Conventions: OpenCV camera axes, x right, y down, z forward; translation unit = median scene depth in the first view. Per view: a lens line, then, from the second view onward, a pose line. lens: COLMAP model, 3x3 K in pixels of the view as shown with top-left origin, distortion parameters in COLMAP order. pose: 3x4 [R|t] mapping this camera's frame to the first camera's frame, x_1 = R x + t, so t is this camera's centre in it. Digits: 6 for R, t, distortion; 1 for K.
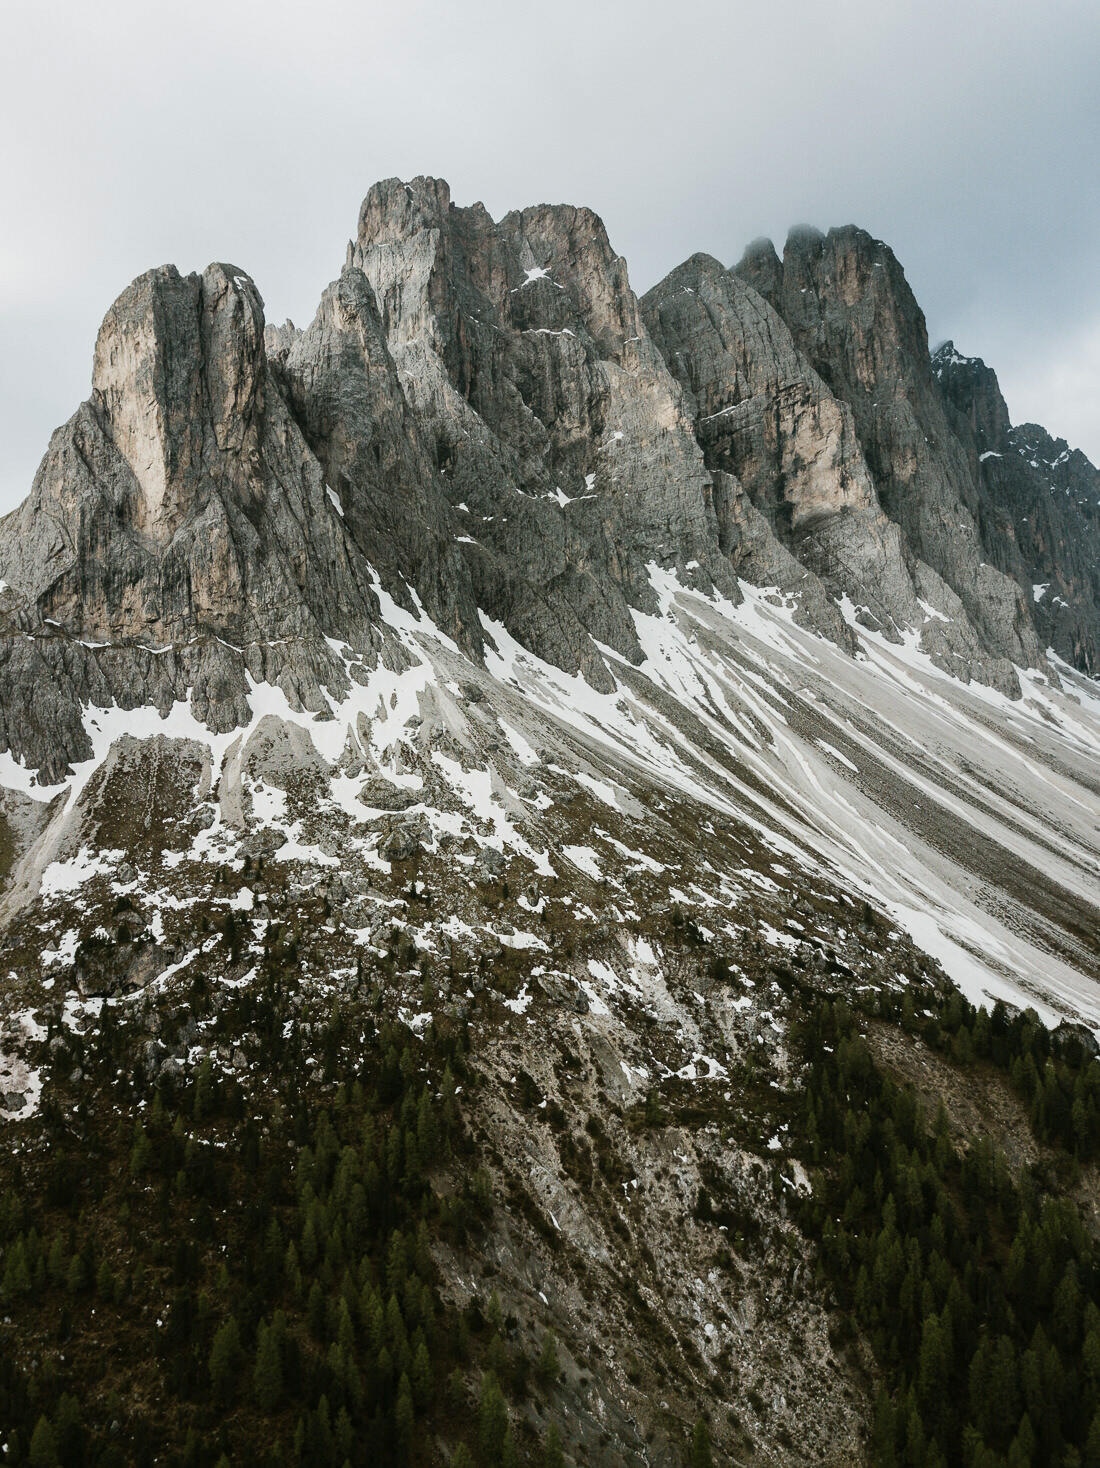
lens RADIAL K [[1147.1, 0, 550.0], [0, 1147.1, 734.0], [0, 0, 1]] dist [0.038584, -0.059293]
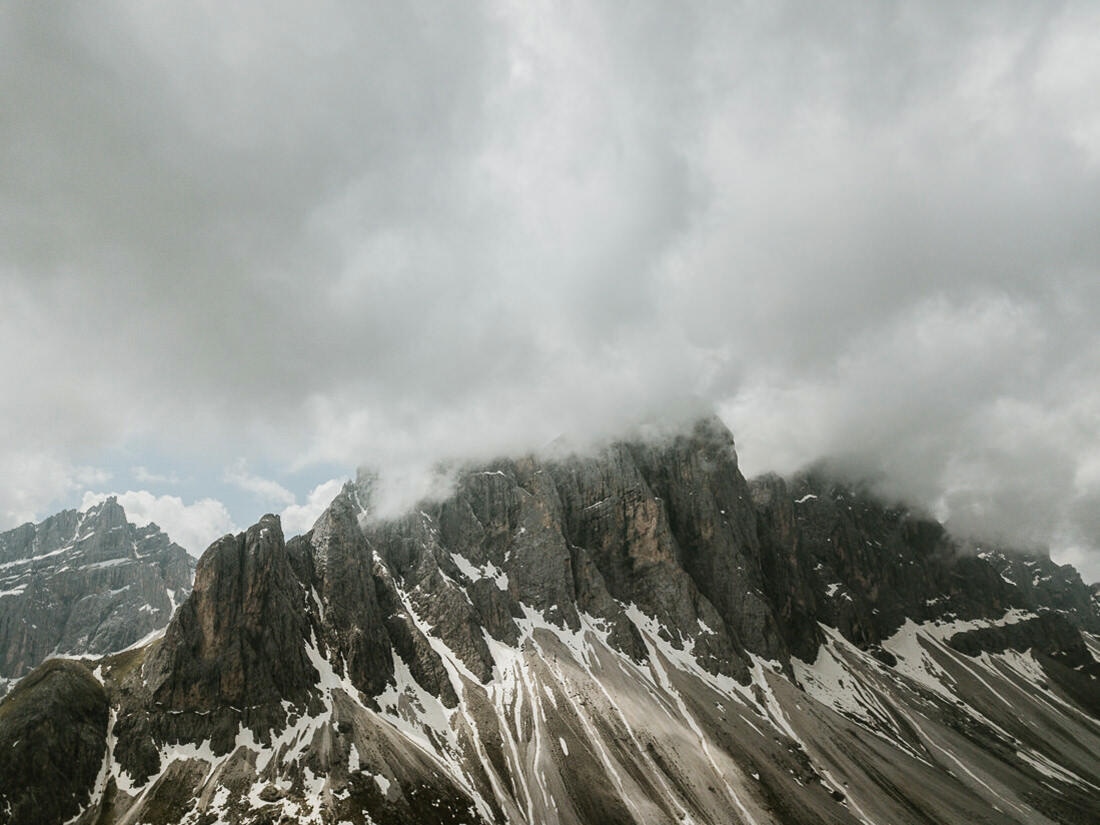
lens RADIAL K [[859.6, 0, 560.8], [0, 859.6, 411.2], [0, 0, 1]] dist [0.038584, -0.059293]
pose [[0.984405, -0.045736, -0.169865, 0.514073], [0.008747, 0.977143, -0.212405, -0.218476], [0.175697, 0.207607, 0.962305, -0.494188]]
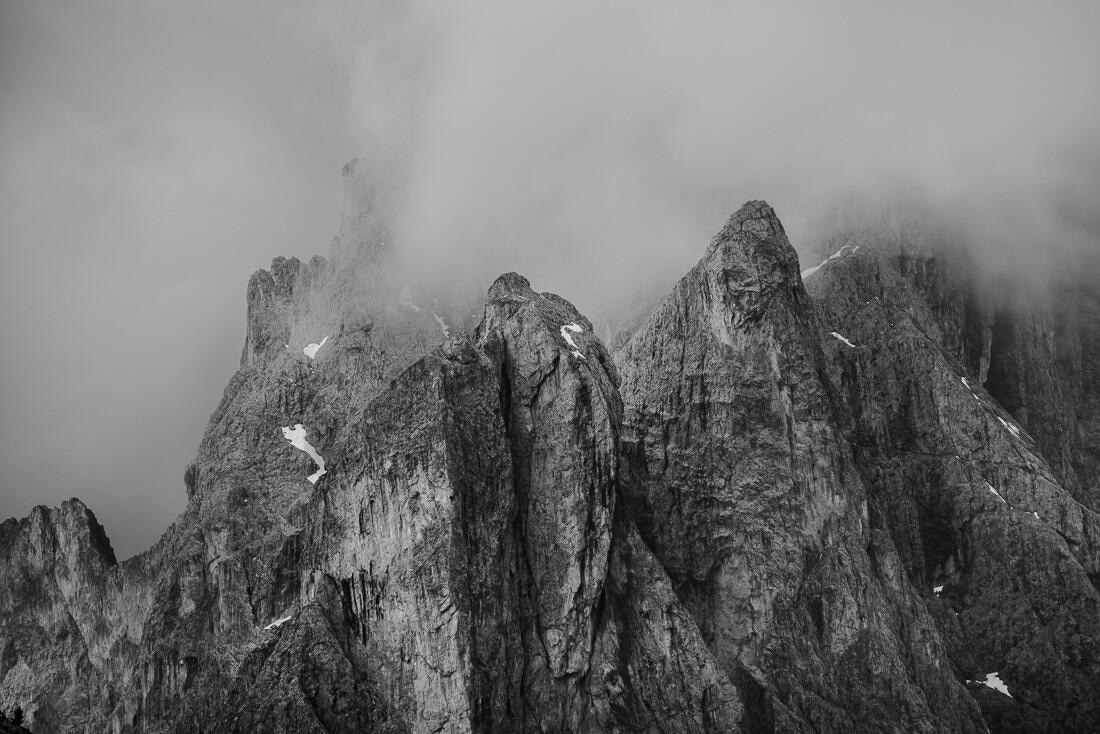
lens RADIAL K [[6200.7, 0, 593.3], [0, 6200.7, 363.3], [0, 0, 1]] dist [2.607060, 11.022689]
pose [[0.993303, -0.034390, -0.110303, 0.037319], [0.015438, 0.985619, -0.168278, 0.070616], [0.114504, 0.165448, 0.979549, -1.437042]]
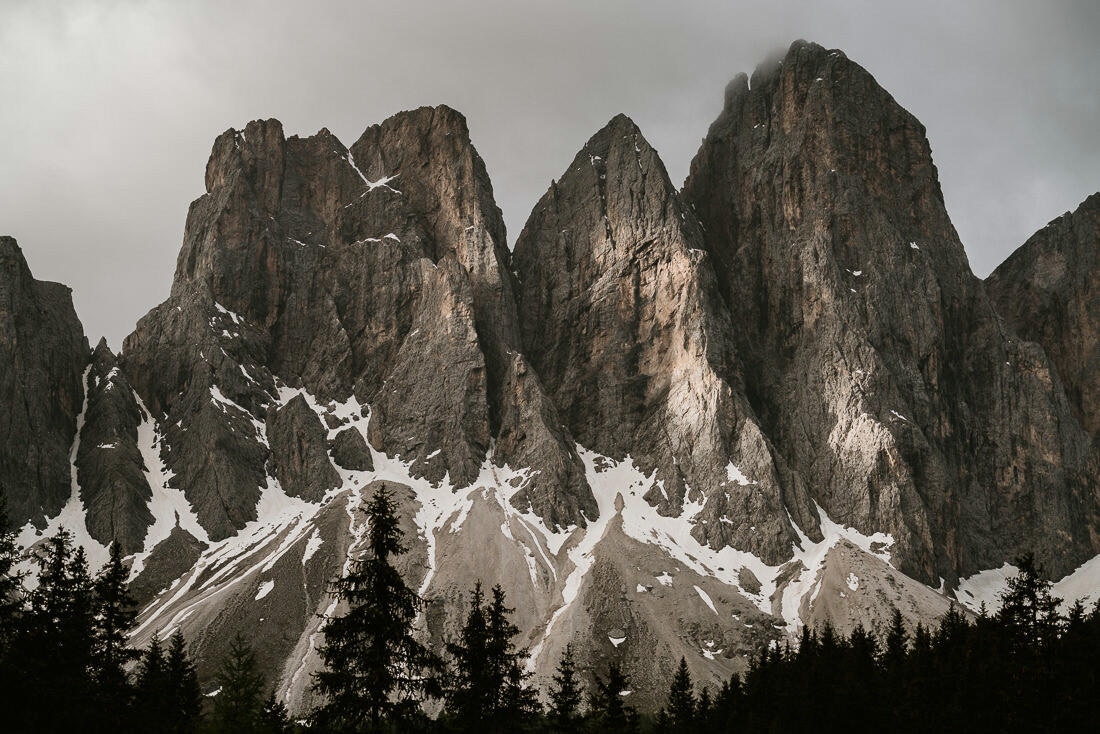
lens RADIAL K [[2267.2, 0, 550.0], [0, 2267.2, 367.0], [0, 0, 1]] dist [-0.107630, -0.215837]
pose [[0.833106, -0.154922, -0.530974, 1.575136], [-0.006373, 0.957221, -0.289288, 0.412407], [0.553077, 0.244391, 0.796479, -0.533597]]
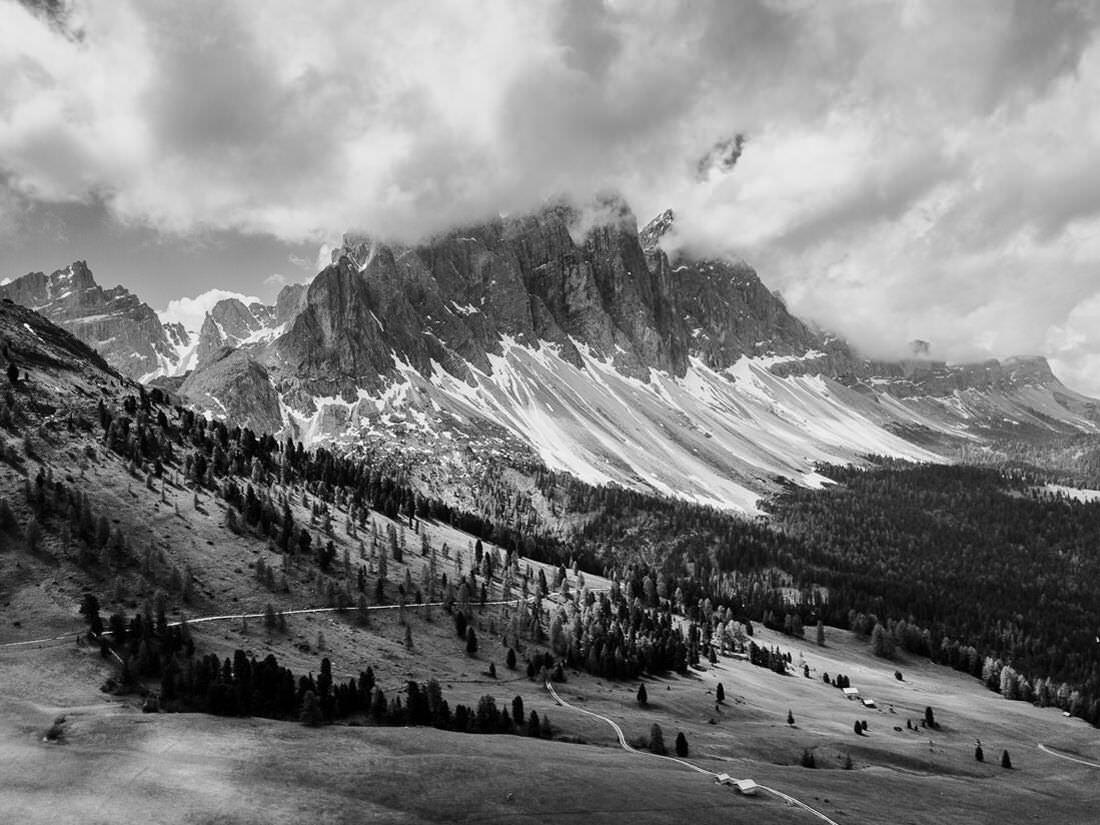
lens RADIAL K [[832.8, 0, 564.9], [0, 832.8, 417.9], [0, 0, 1]] dist [0.145952, -0.324814]
pose [[0.999574, -0.018710, 0.022413, 0.242037], [0.018090, 0.999456, 0.027566, -0.011869], [-0.022917, -0.027148, 0.999369, -1.217528]]
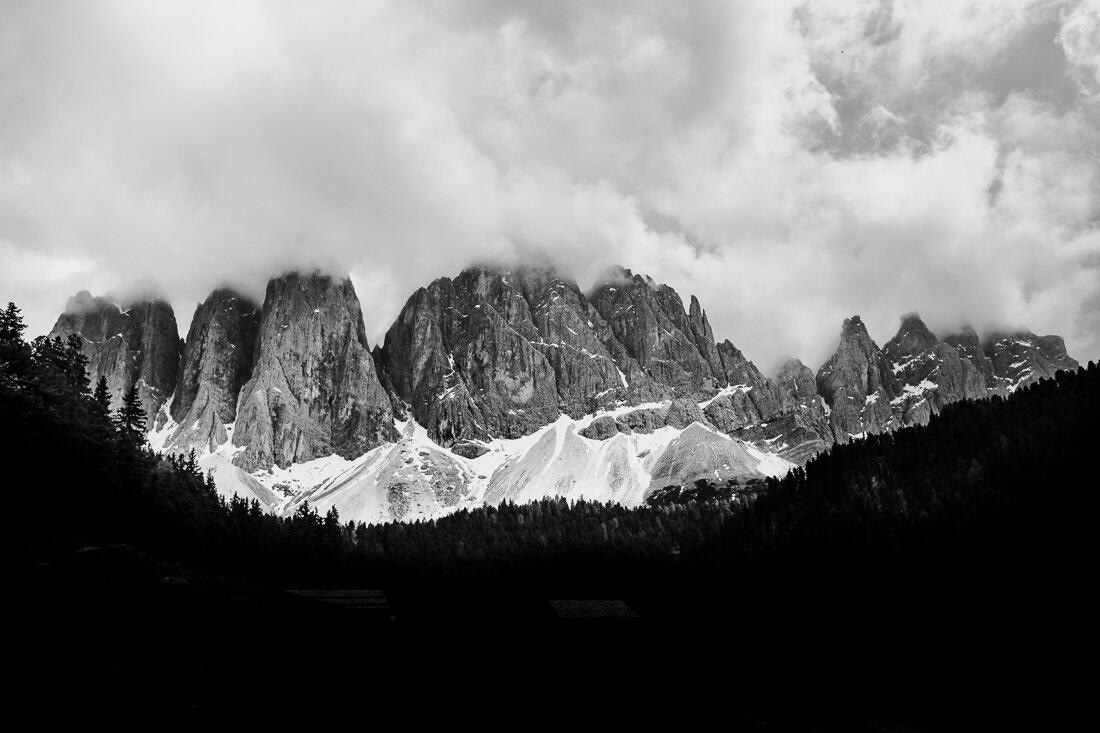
lens RADIAL K [[872.2, 0, 550.0], [0, 872.2, 366.5], [0, 0, 1]] dist [-0.054116, 0.009445]
pose [[0.746698, -0.255094, -0.614303, 2.279920], [0.064461, 0.946943, -0.314871, 0.374157], [0.662032, 0.195515, 0.723524, 0.565296]]
